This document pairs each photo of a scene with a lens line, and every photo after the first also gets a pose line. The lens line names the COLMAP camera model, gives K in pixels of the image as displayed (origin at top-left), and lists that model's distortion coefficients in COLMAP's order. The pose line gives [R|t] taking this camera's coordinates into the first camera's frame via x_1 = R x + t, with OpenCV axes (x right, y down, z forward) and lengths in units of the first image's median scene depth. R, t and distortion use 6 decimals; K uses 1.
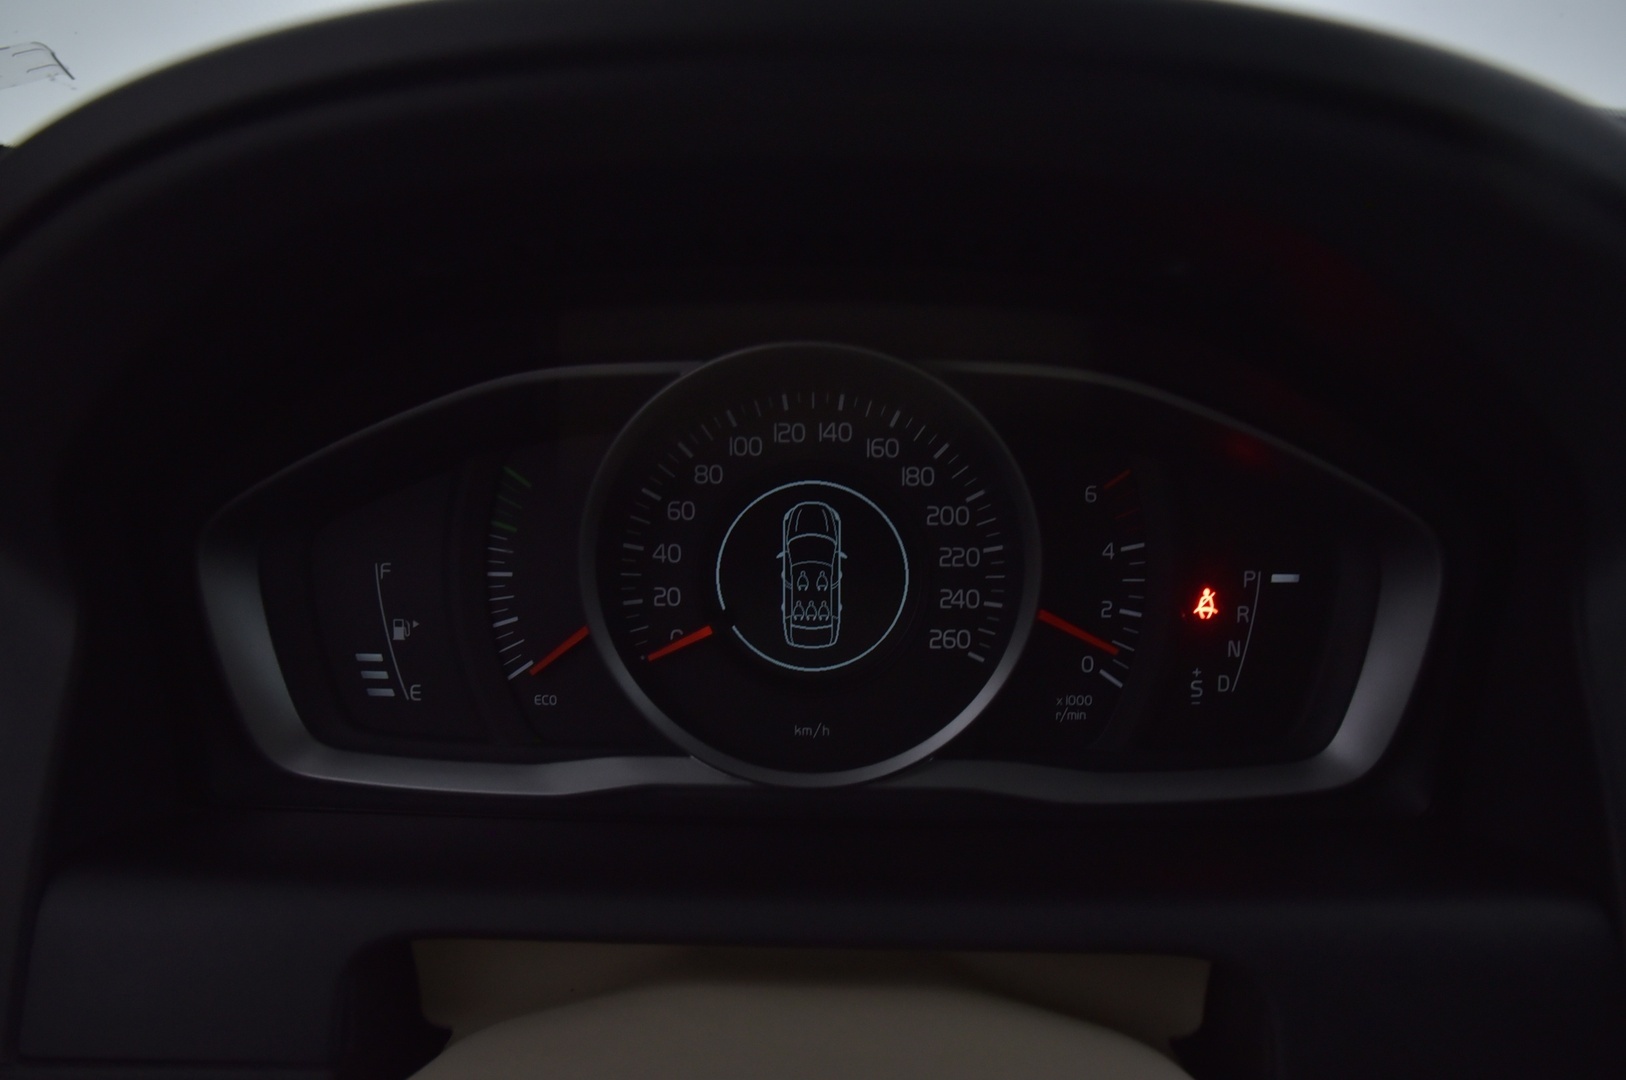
lens RADIAL K [[1338.0, 0, 810.9], [0, 1338.0, 544.2], [0, 0, 1]] dist [-0.164471, -0.001909]
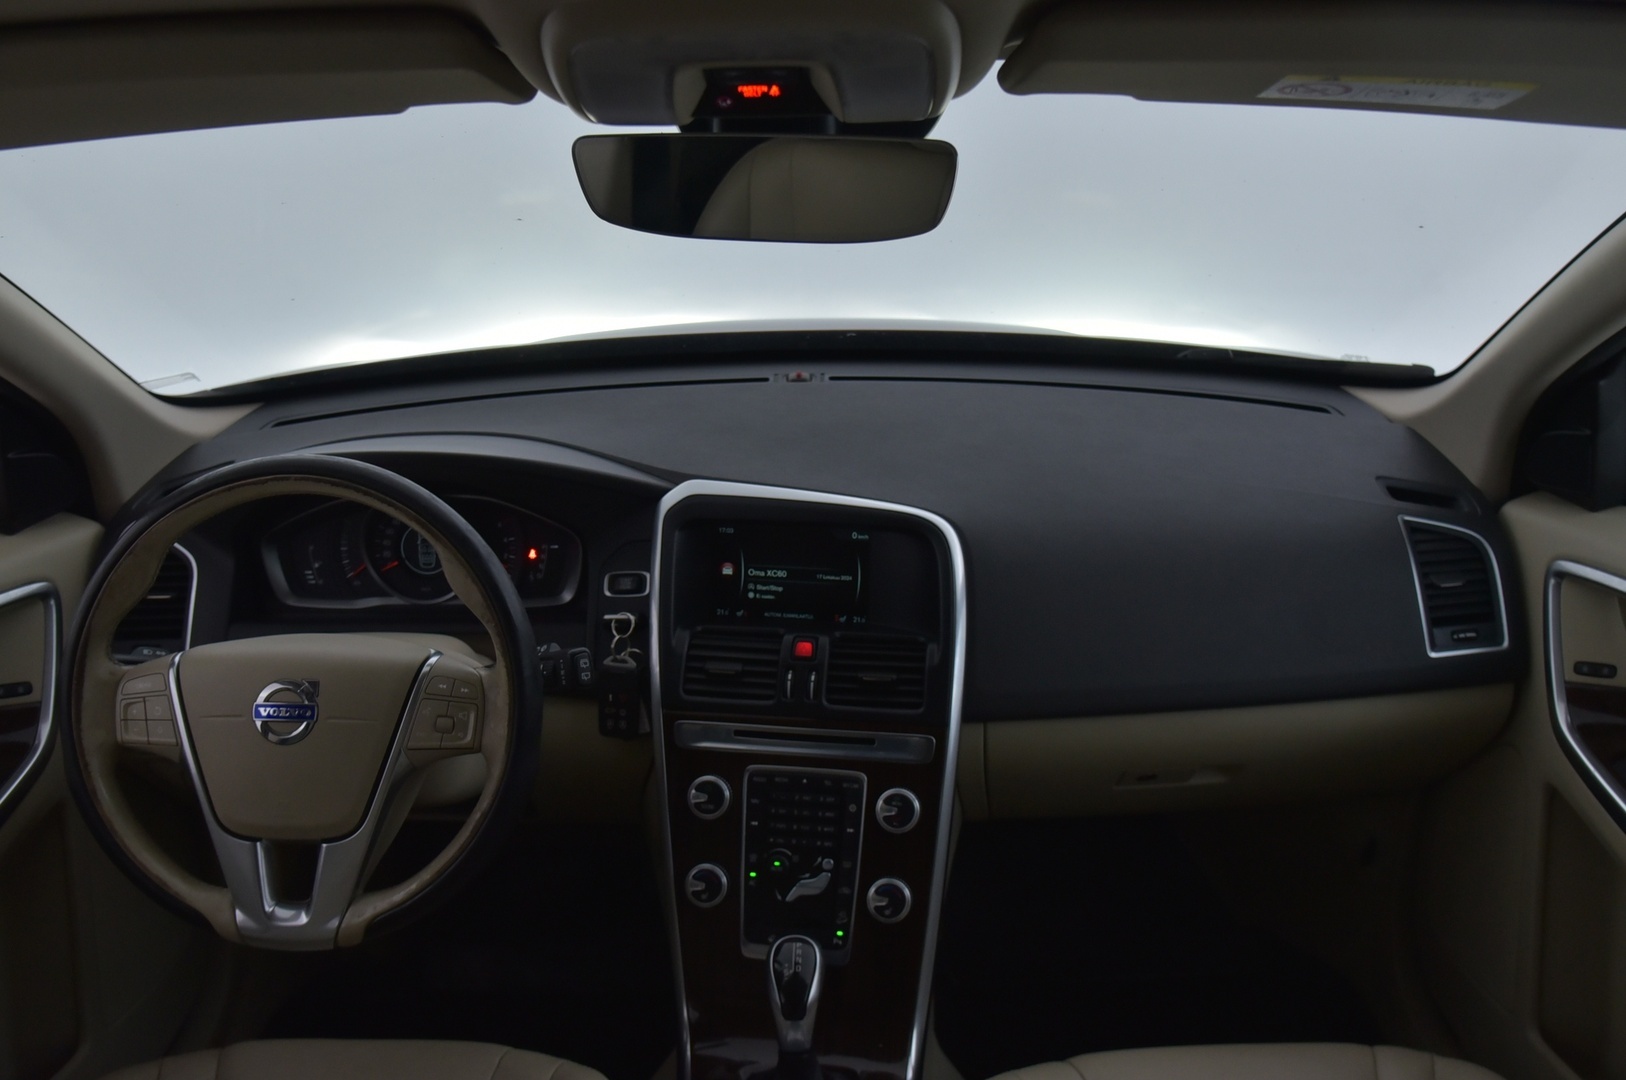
lens RADIAL K [[1296.3, 0, 821.1], [0, 1296.3, 570.0], [0, 0, 1]] dist [-0.124404, 0.061901]
pose [[0.999426, -0.013942, 0.030882, 0.990952], [0.012034, 0.998059, 0.061107, -0.119683], [-0.031674, -0.060700, 0.997653, -2.602330]]
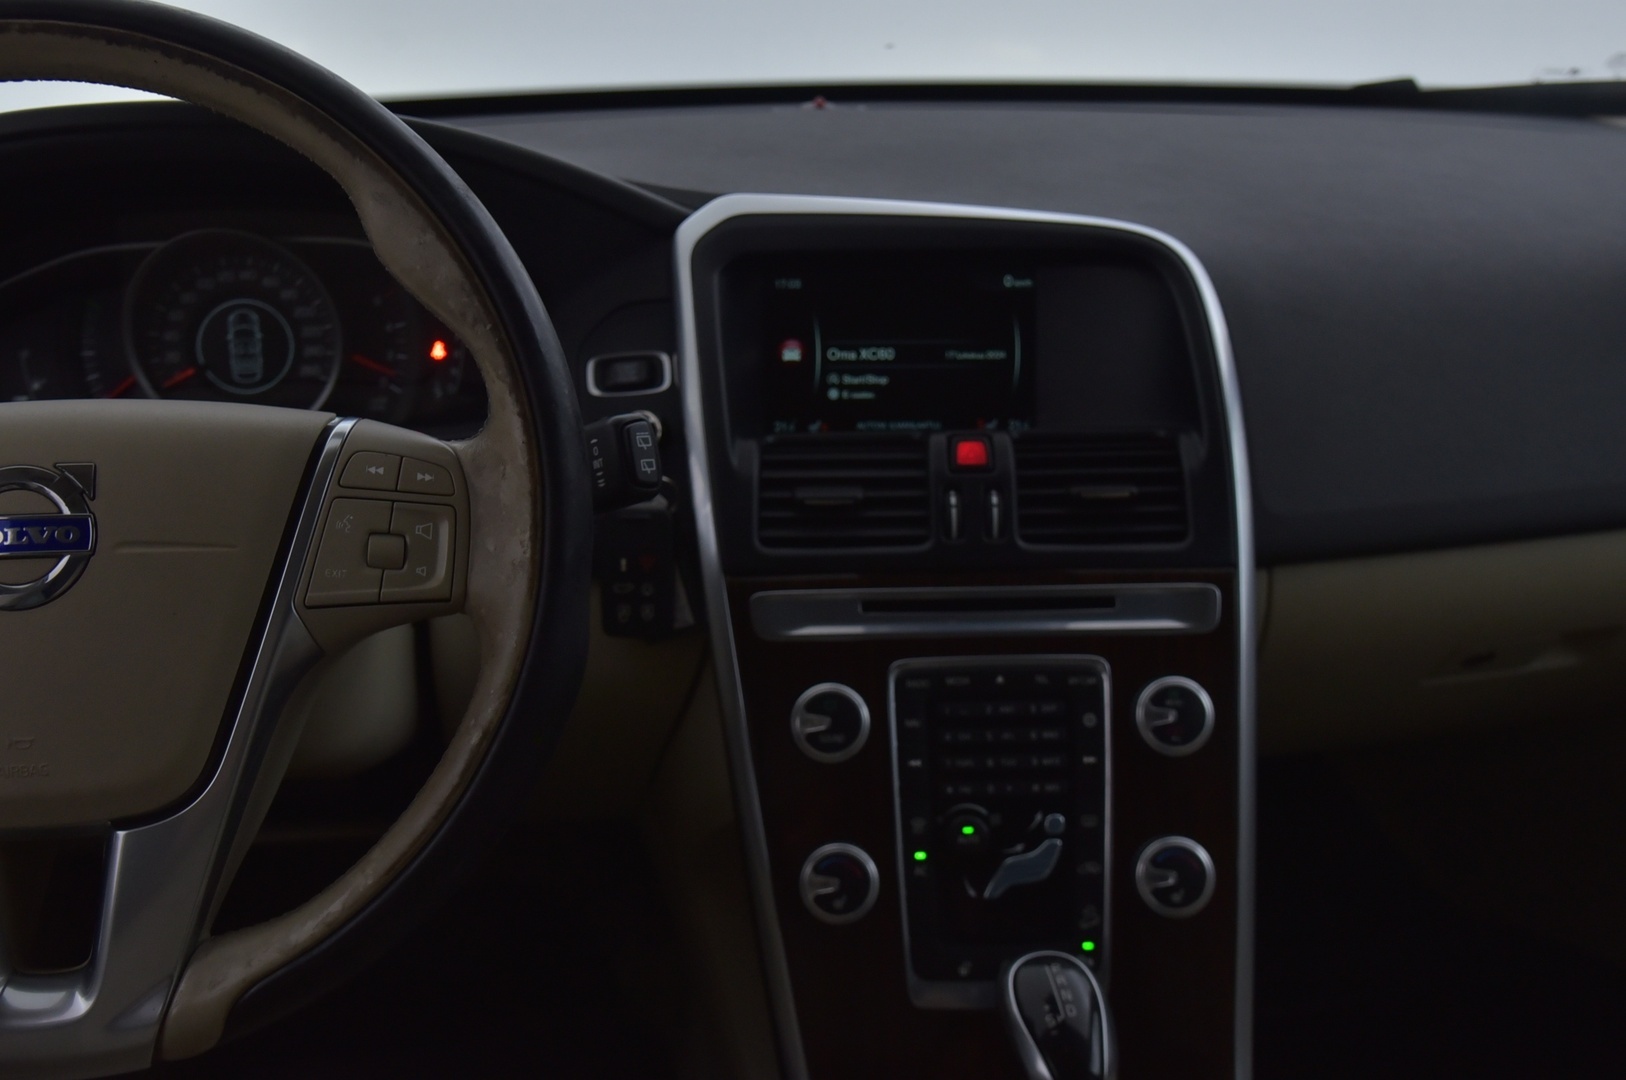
lens RADIAL K [[1458.2, 0, 813.2], [0, 1458.2, 571.0], [0, 0, 1]] dist [-0.084673, 0.057897]
pose [[0.980471, -0.066386, 0.185122, 0.435688], [0.059579, 0.997335, 0.042100, 0.336010], [-0.187424, -0.030248, 0.981813, -1.397989]]
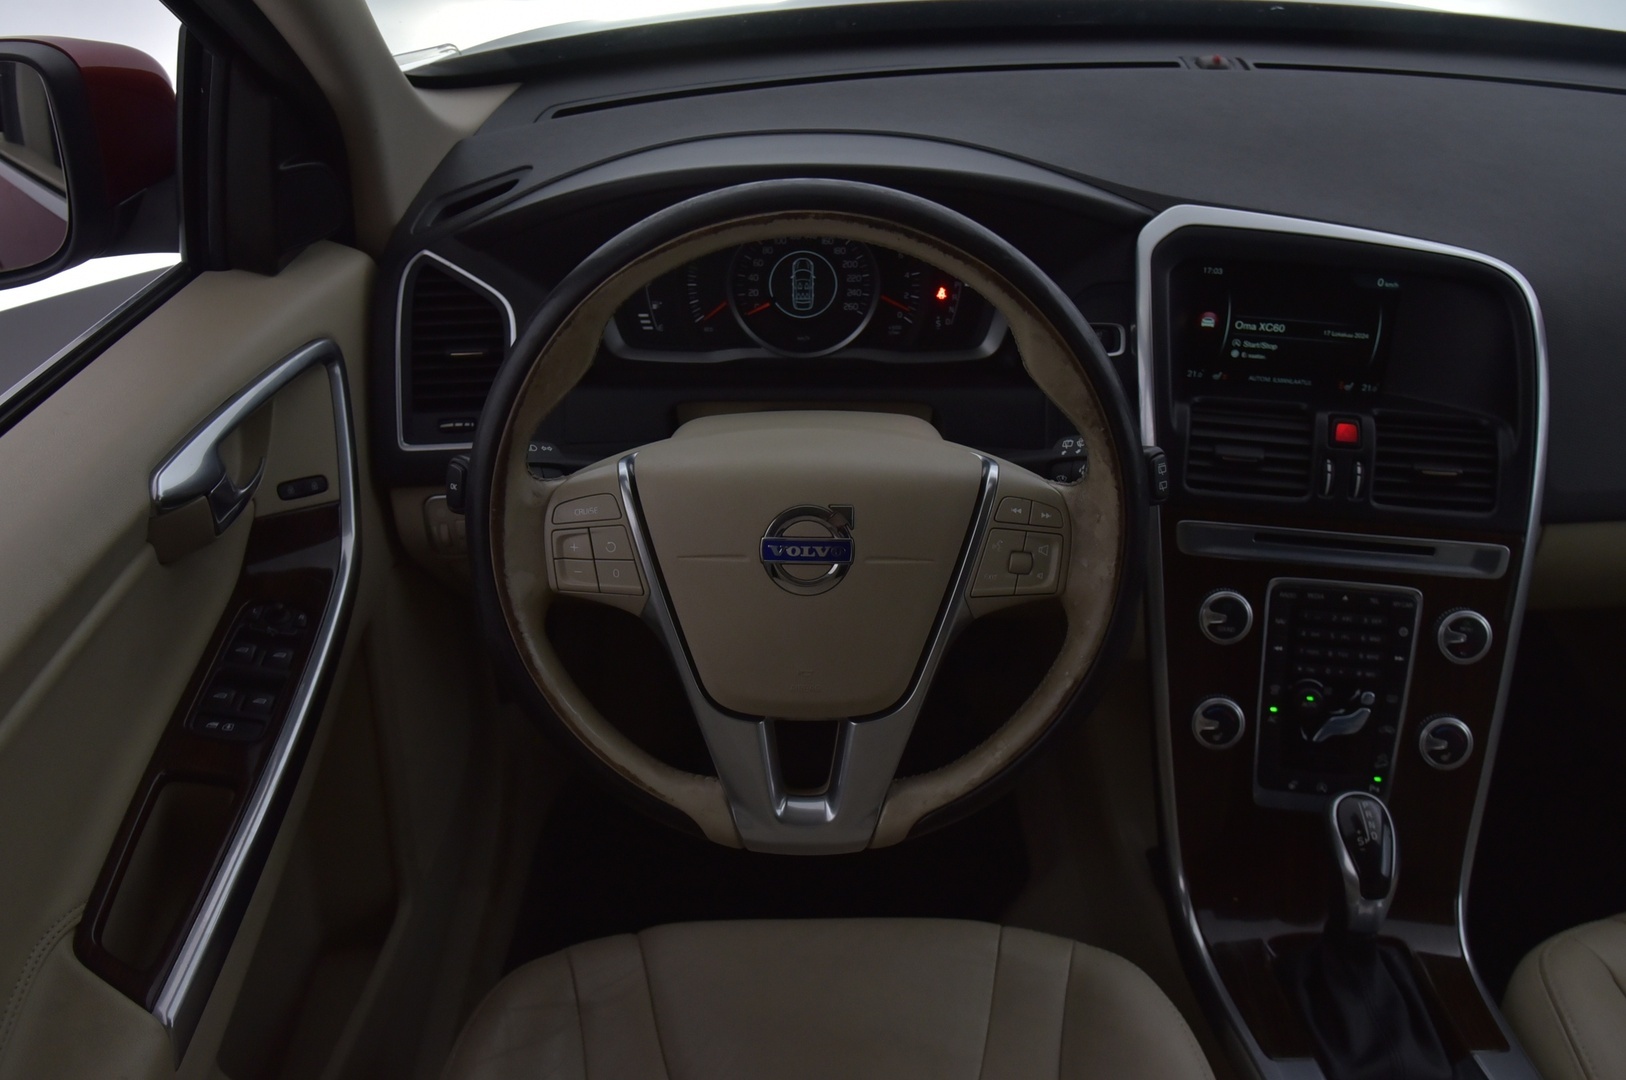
lens RADIAL K [[1296.3, 0, 813.4], [0, 1296.3, 551.1], [0, 0, 1]] dist [-0.124404, 0.061901]
pose [[0.999076, -0.017303, 0.039347, -0.096117], [0.004987, 0.955874, 0.293734, -0.242234], [-0.042693, -0.293266, 0.955077, -1.812350]]
